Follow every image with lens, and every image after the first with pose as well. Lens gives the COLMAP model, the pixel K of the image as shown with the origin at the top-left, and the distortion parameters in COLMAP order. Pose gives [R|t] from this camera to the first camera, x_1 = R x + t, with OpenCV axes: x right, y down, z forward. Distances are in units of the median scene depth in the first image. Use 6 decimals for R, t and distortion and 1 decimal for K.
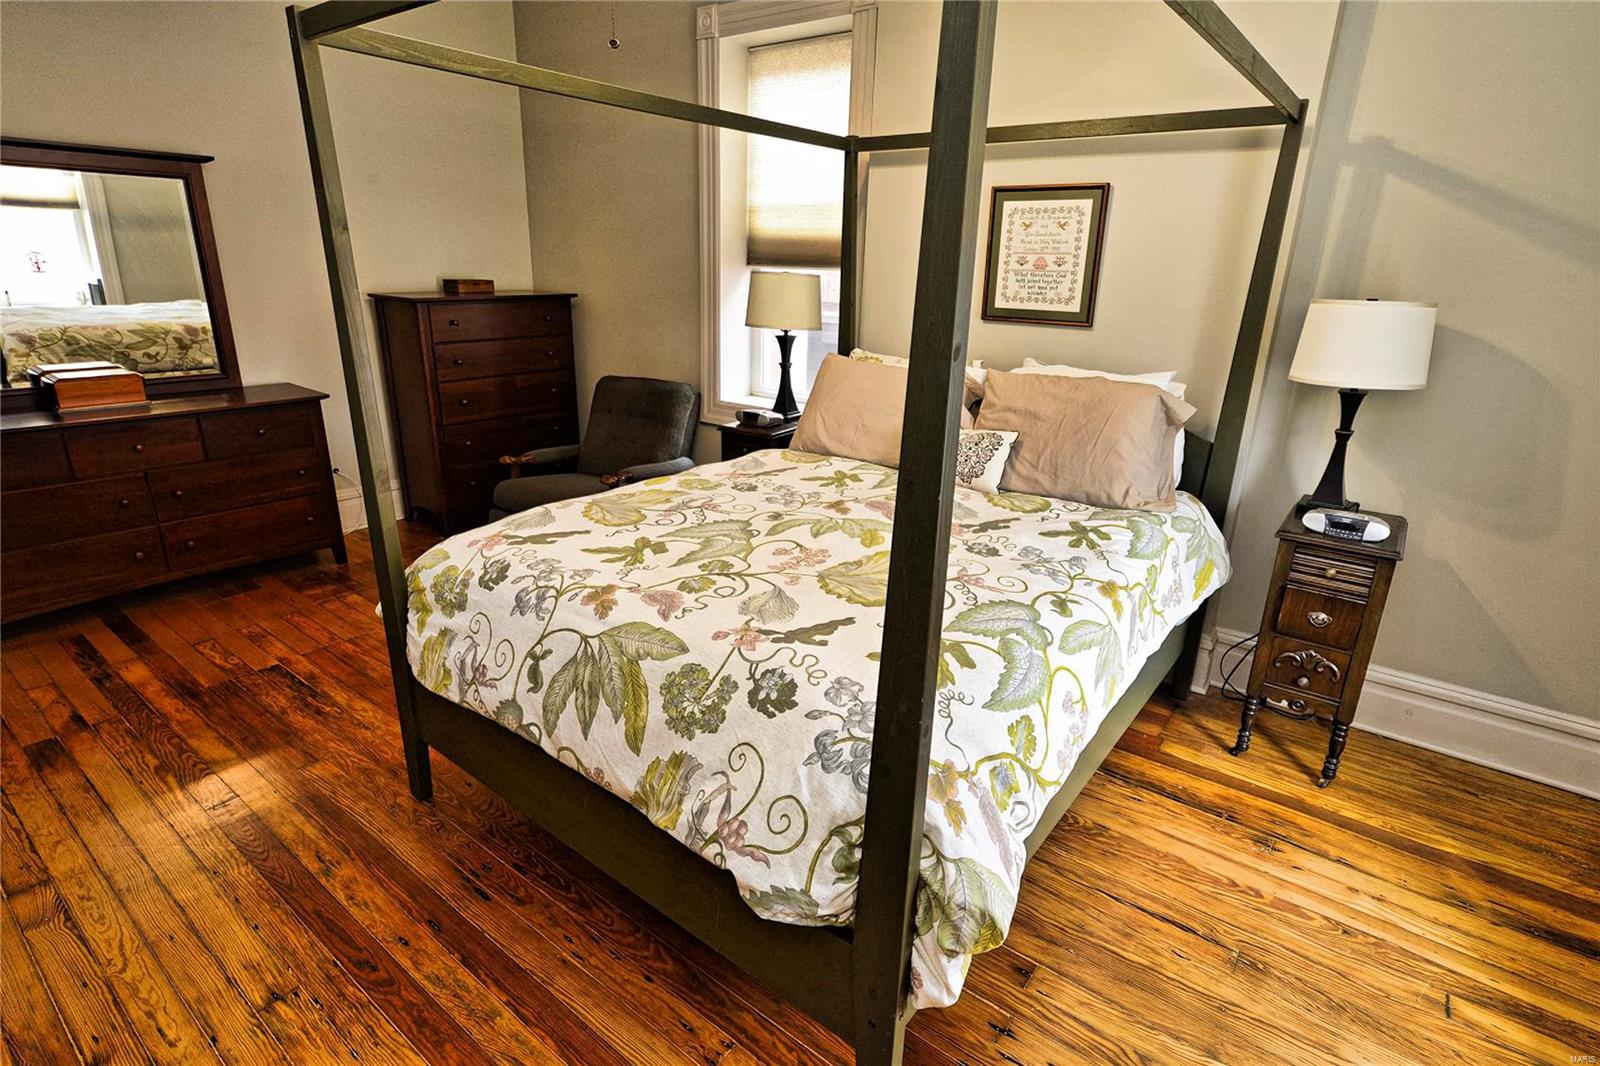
lens RADIAL K [[802.6, 0, 808.4], [0, 802.6, 530.3], [0, 0, 1]] dist [-0.010154, 0.002863]
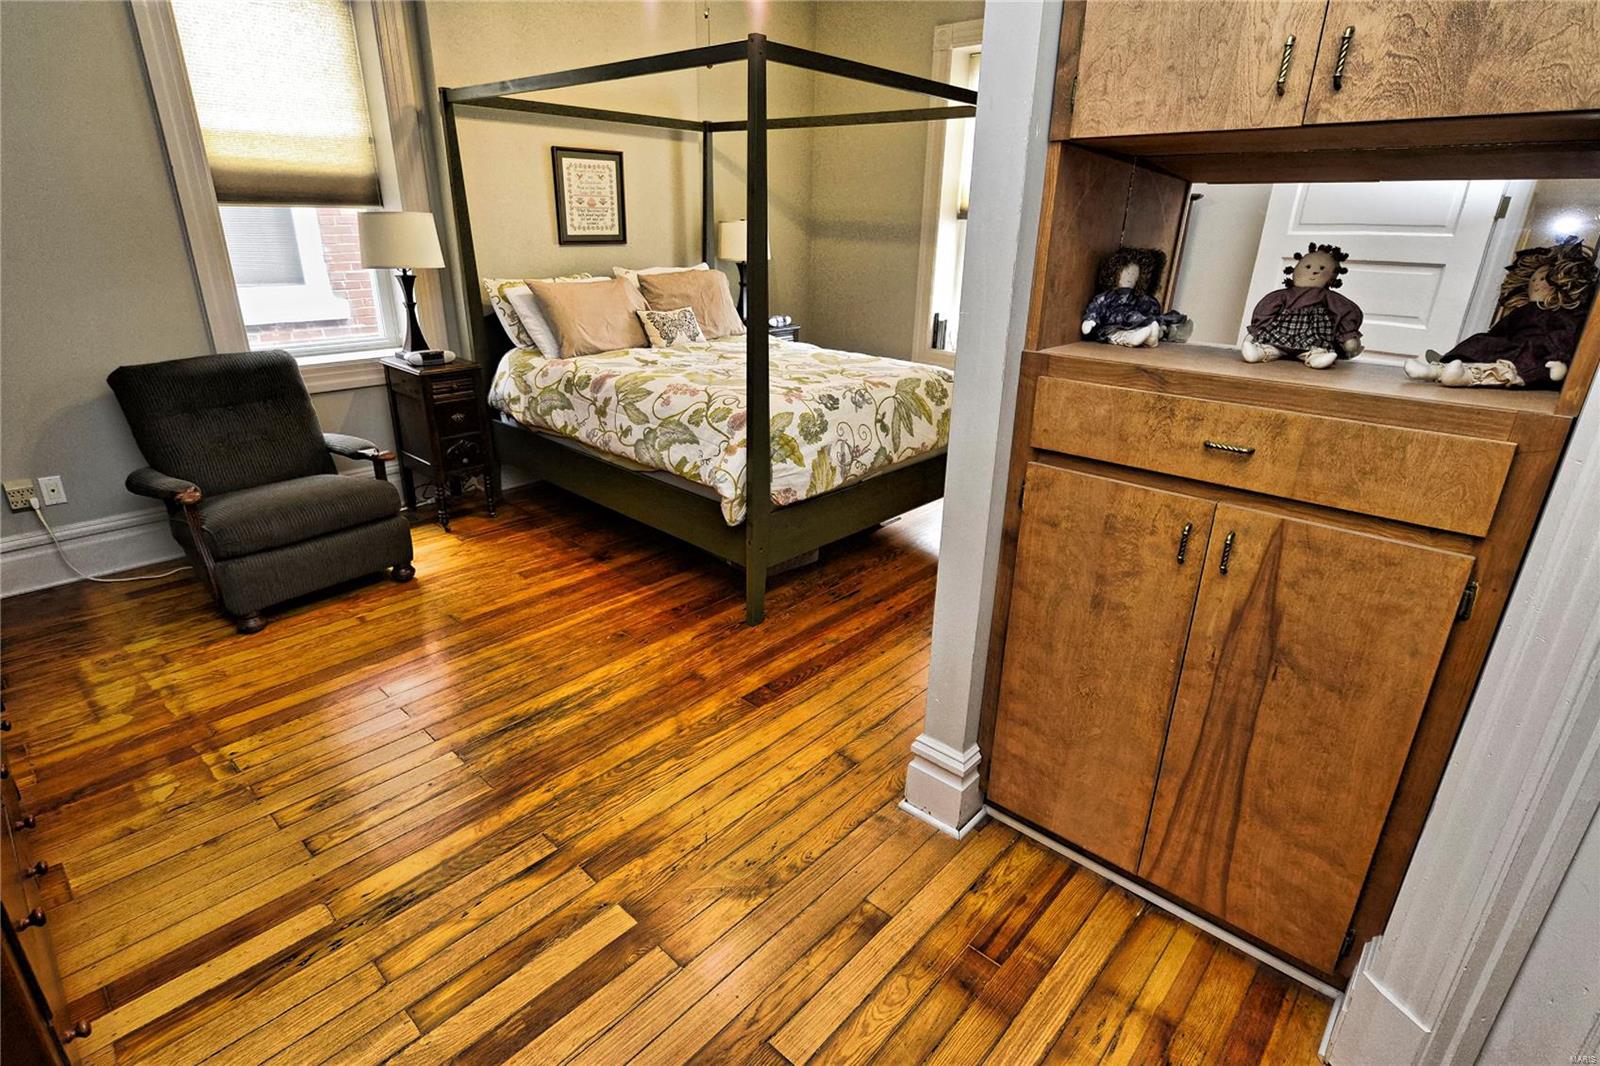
lens RADIAL K [[802.6, 0, 802.0], [0, 802.6, 532.5], [0, 0, 1]] dist [-0.010154, 0.002863]
pose [[0.087274, -0.390282, 0.916550, -1.374261], [0.296039, 0.888656, 0.350216, -0.208380], [-0.951180, 0.240770, 0.193095, 0.524696]]
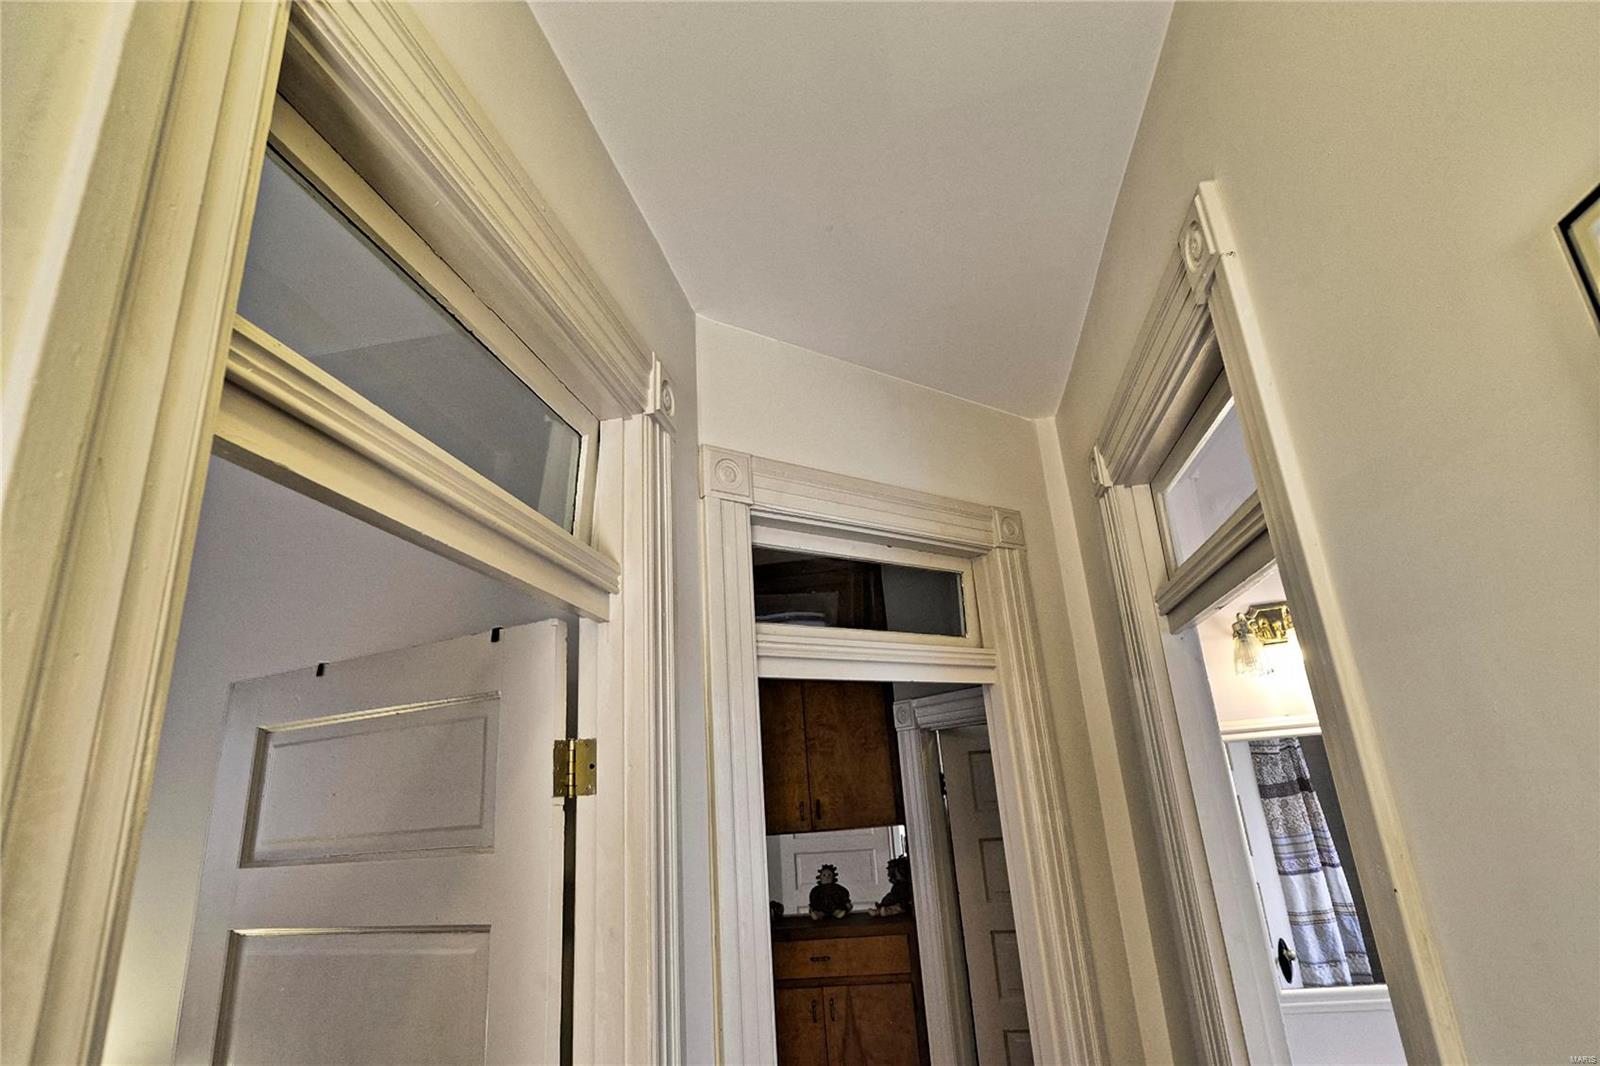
lens RADIAL K [[802.6, 0, 804.6], [0, 802.6, 527.6], [0, 0, 1]] dist [-0.010154, 0.002863]
pose [[-0.467592, 0.280950, 0.838108, -2.636761], [0.326804, 0.935912, -0.131408, -0.674661], [-0.821314, 0.212451, -0.529440, 1.176306]]
